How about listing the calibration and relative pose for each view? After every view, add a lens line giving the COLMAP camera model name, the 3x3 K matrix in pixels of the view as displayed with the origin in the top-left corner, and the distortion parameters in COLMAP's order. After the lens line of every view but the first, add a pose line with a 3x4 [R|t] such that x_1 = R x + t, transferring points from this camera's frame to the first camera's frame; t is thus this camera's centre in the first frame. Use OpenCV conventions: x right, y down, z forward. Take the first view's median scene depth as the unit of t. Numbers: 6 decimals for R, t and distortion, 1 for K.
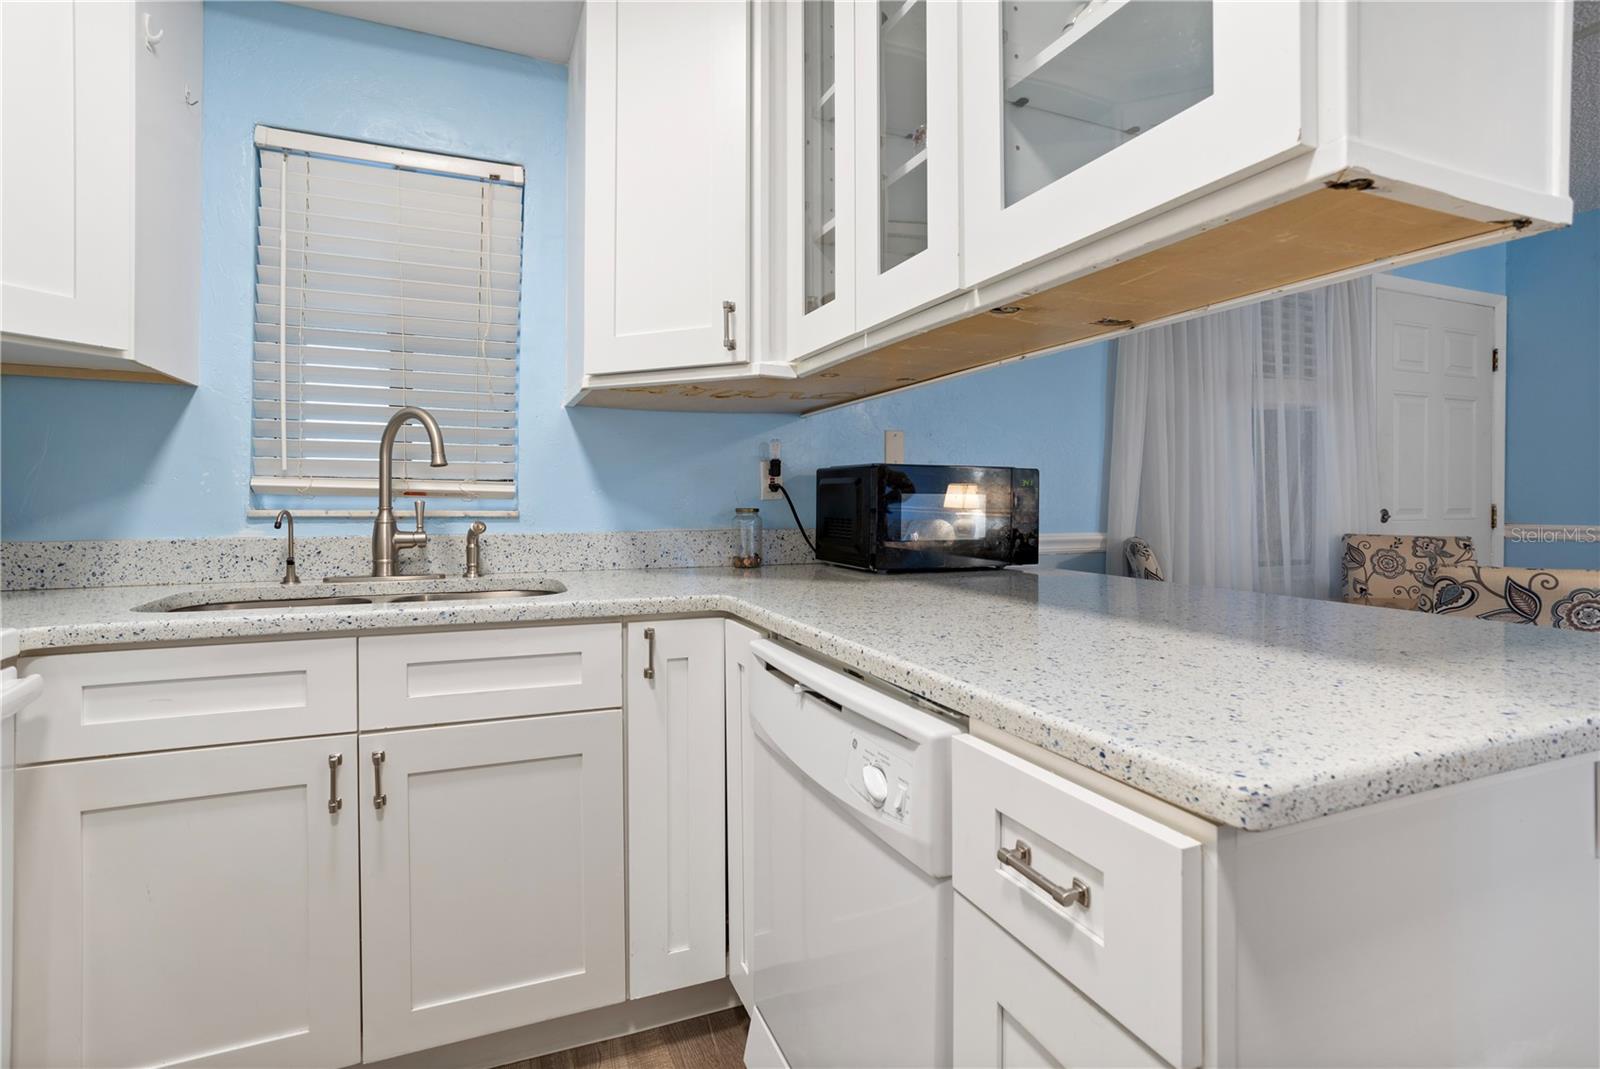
lens RADIAL K [[789.4, 0, 802.7], [0, 789.4, 496.4], [0, 0, 1]] dist [-0.061965, 0.037065]
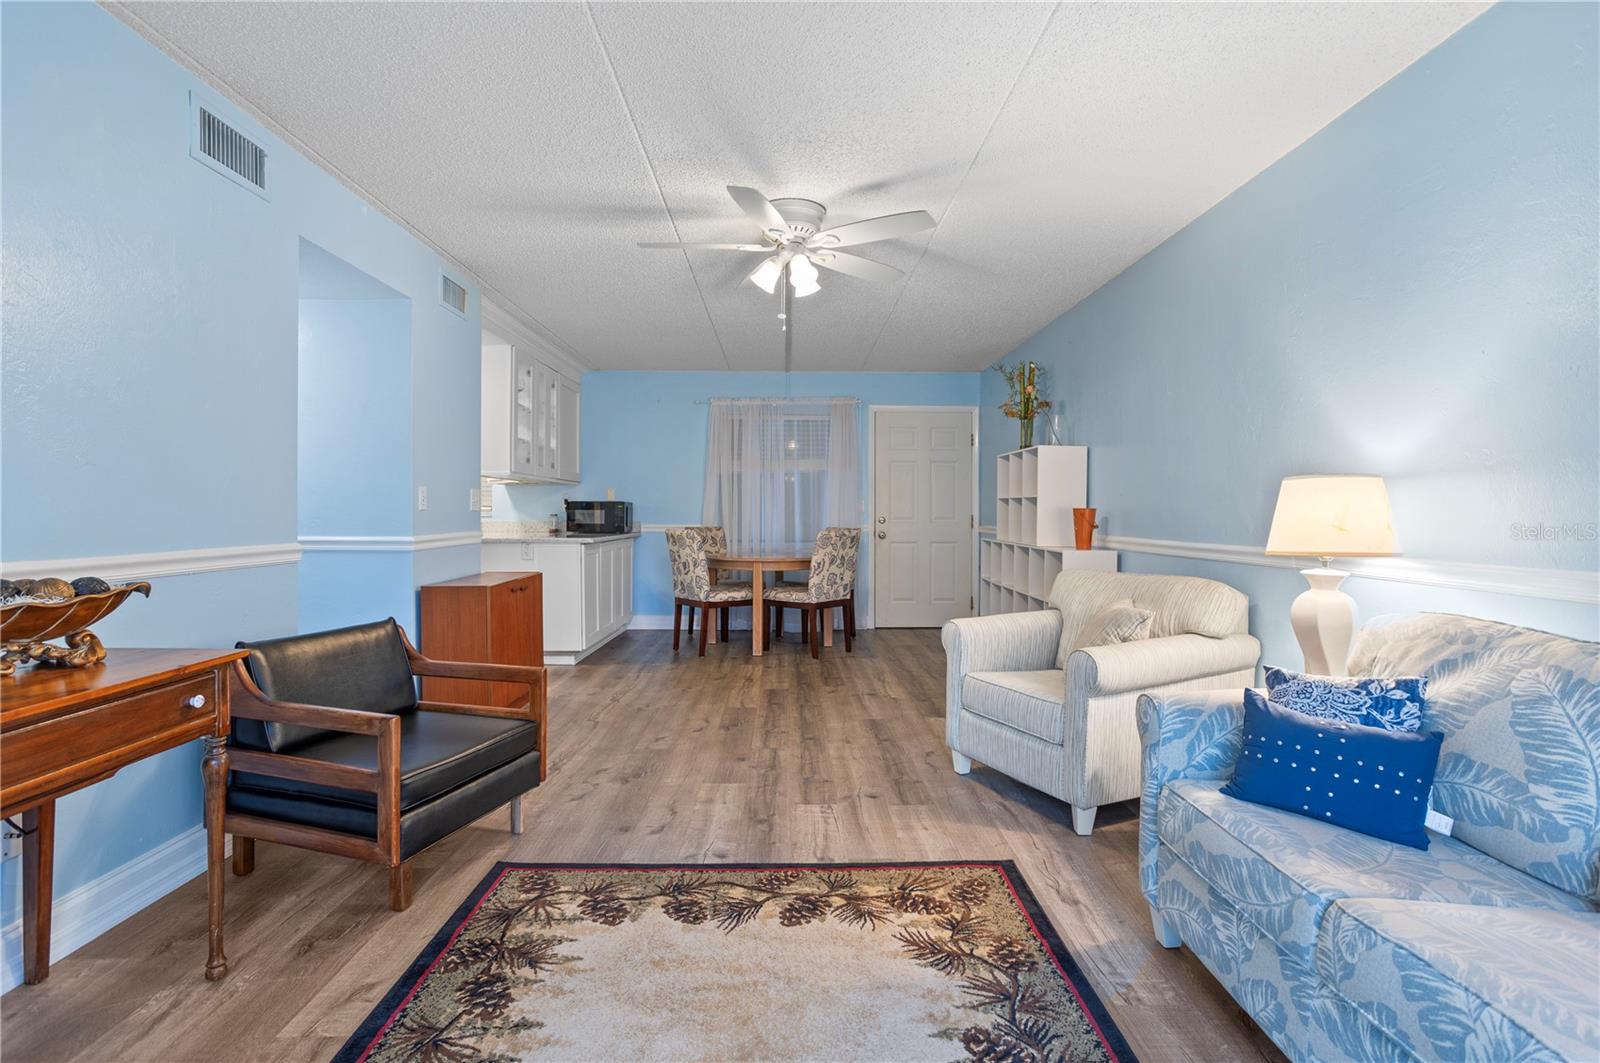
lens RADIAL K [[772.2, 0, 811.4], [0, 772.2, 527.0], [0, 0, 1]] dist [-0.046411, 0.033903]
pose [[0.931862, 0.009678, -0.362683, 2.624325], [-0.003308, 0.999829, 0.018182, 0.010657], [0.362797, -0.015743, 0.931735, -1.991480]]
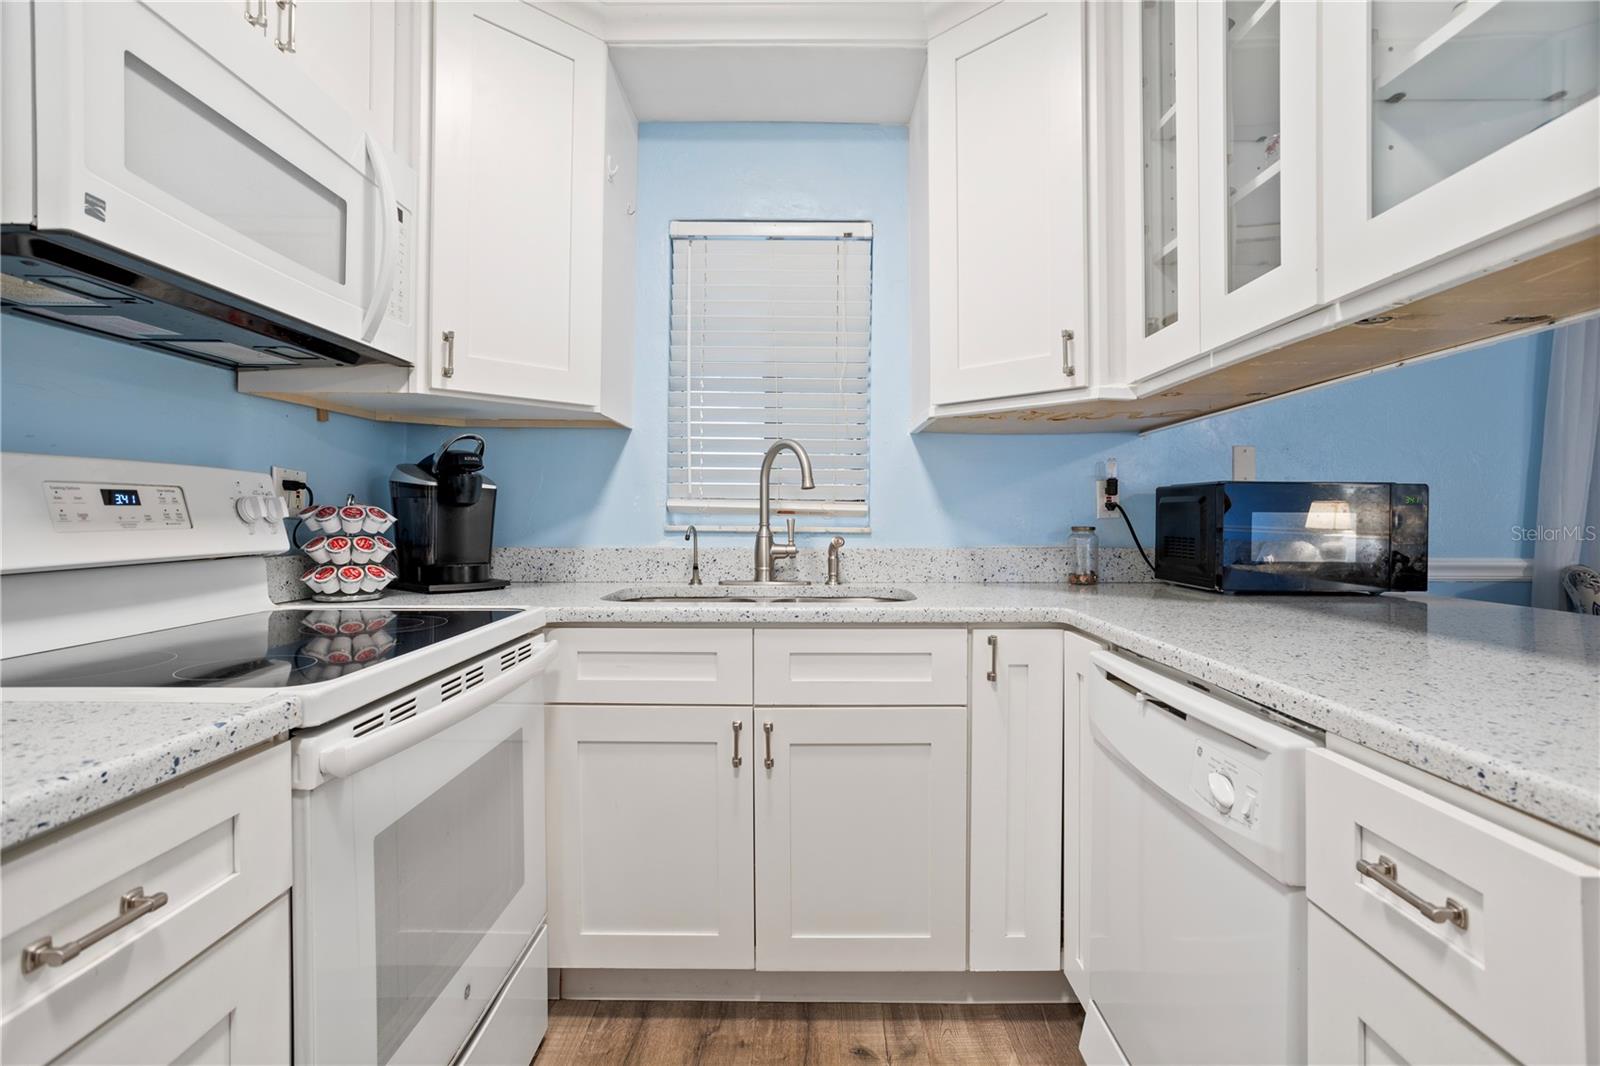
lens RADIAL K [[781.1, 0, 802.3], [0, 781.1, 516.8], [0, 0, 1]] dist [-0.055320, 0.033100]
pose [[0.918777, 0.001326, -0.394776, -0.009363], [-0.000575, 0.999998, 0.002019, 0.000807], [0.394777, -0.001628, 0.918775, -0.084761]]
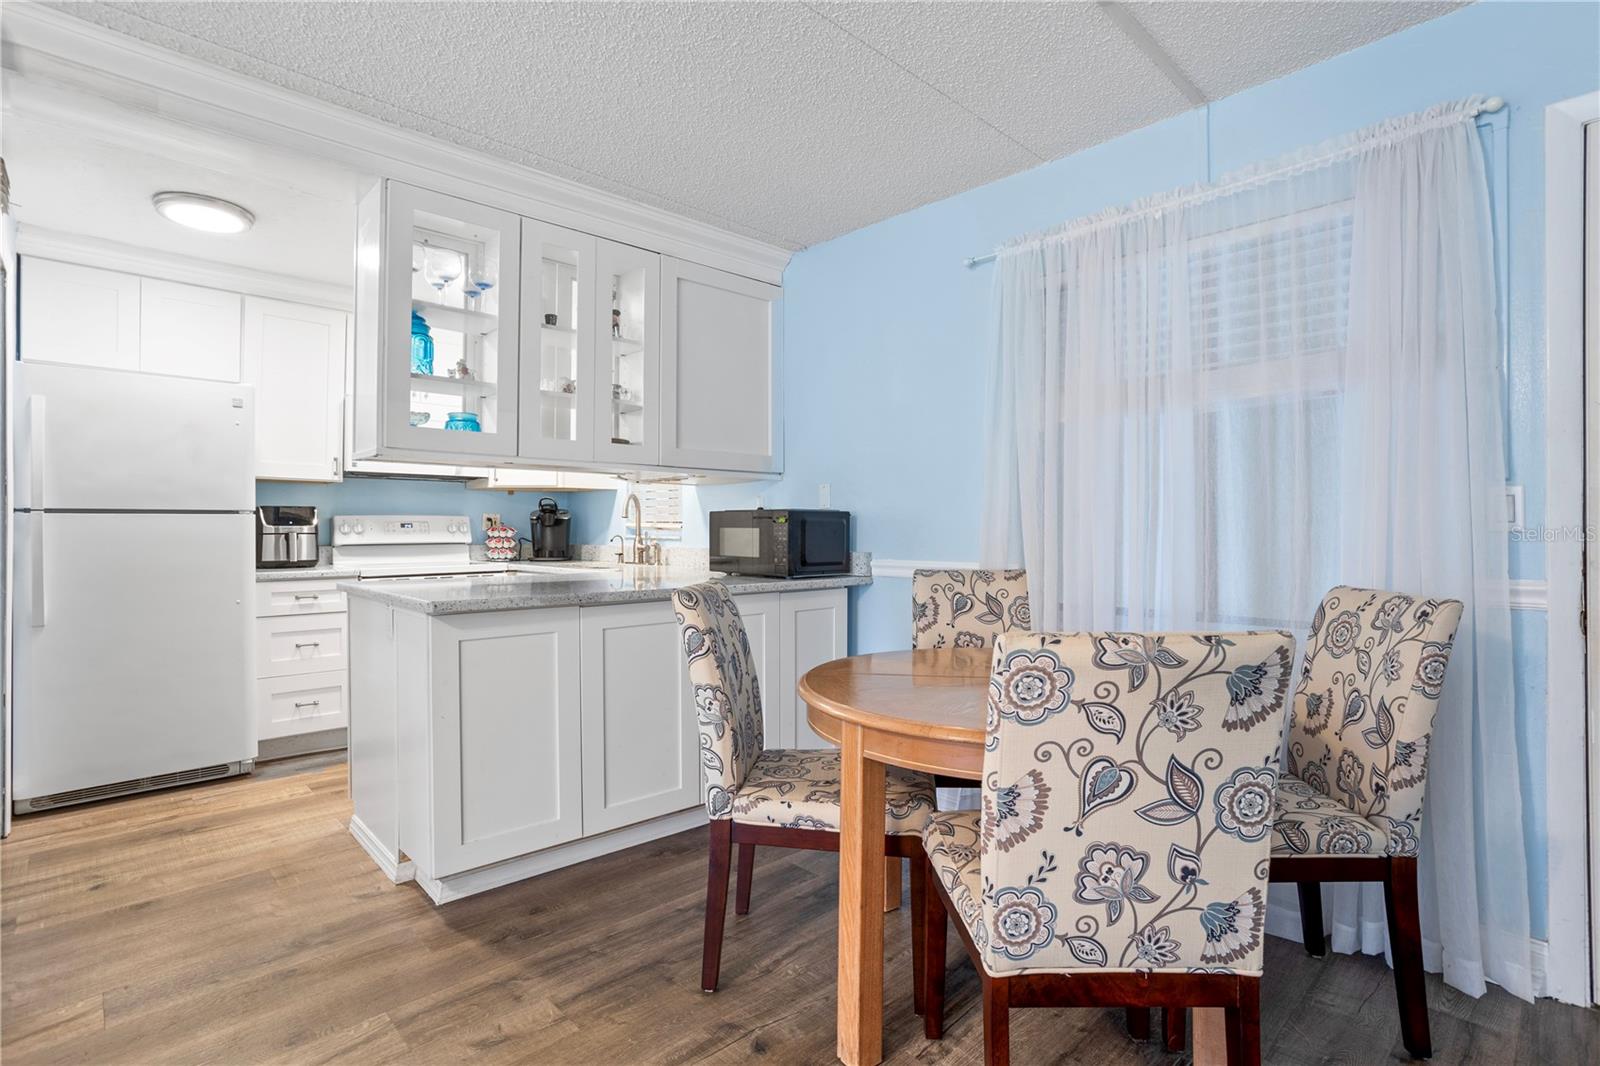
lens RADIAL K [[777.0, 0, 799.6], [0, 777.0, 540.2], [0, 0, 1]] dist [-0.058405, 0.034108]
pose [[0.356064, 0.010105, -0.934407, 2.015693], [-0.000248, 0.999943, 0.010719, 0.006740], [0.934462, -0.003585, 0.356046, 0.630077]]
